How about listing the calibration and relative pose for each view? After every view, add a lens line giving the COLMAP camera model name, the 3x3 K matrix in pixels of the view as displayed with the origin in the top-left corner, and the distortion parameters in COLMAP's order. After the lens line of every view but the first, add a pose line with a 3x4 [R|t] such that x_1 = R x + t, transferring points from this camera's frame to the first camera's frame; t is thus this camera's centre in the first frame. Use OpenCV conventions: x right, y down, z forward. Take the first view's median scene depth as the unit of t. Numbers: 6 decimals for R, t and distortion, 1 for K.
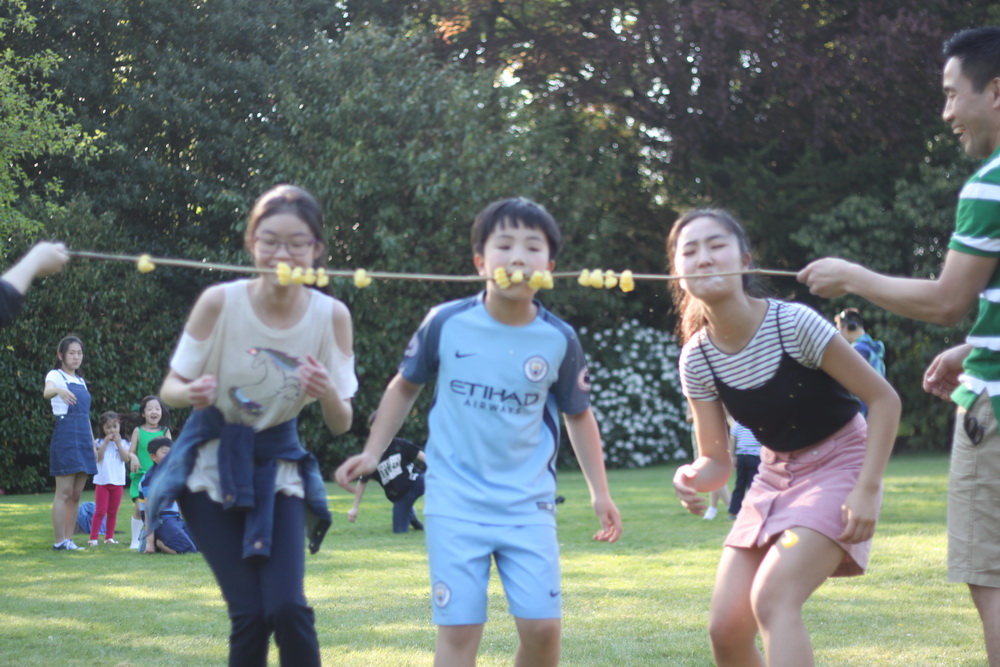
lens RADIAL K [[2291.2, 0, 500.0], [0, 2291.2, 333.5], [0, 0, 1]] dist [-0.110038, -0.658318]
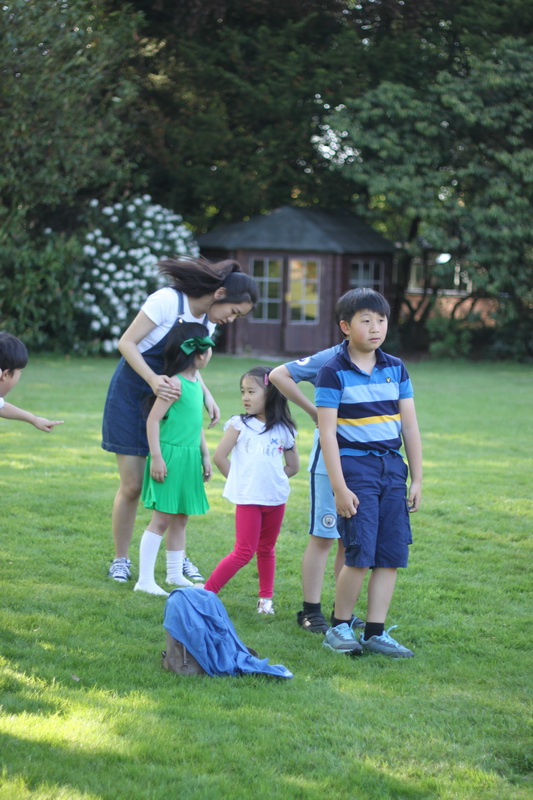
lens RADIAL K [[1824.5, 0, 266.5], [0, 1824.5, 400.0], [0, 0, 1]] dist [-0.131453, -0.033877]
pose [[0.950829, 0.049445, 0.305745, -0.116327], [-0.081748, 0.992233, 0.093761, 0.003260], [-0.298734, -0.114144, 0.947486, 0.294977]]
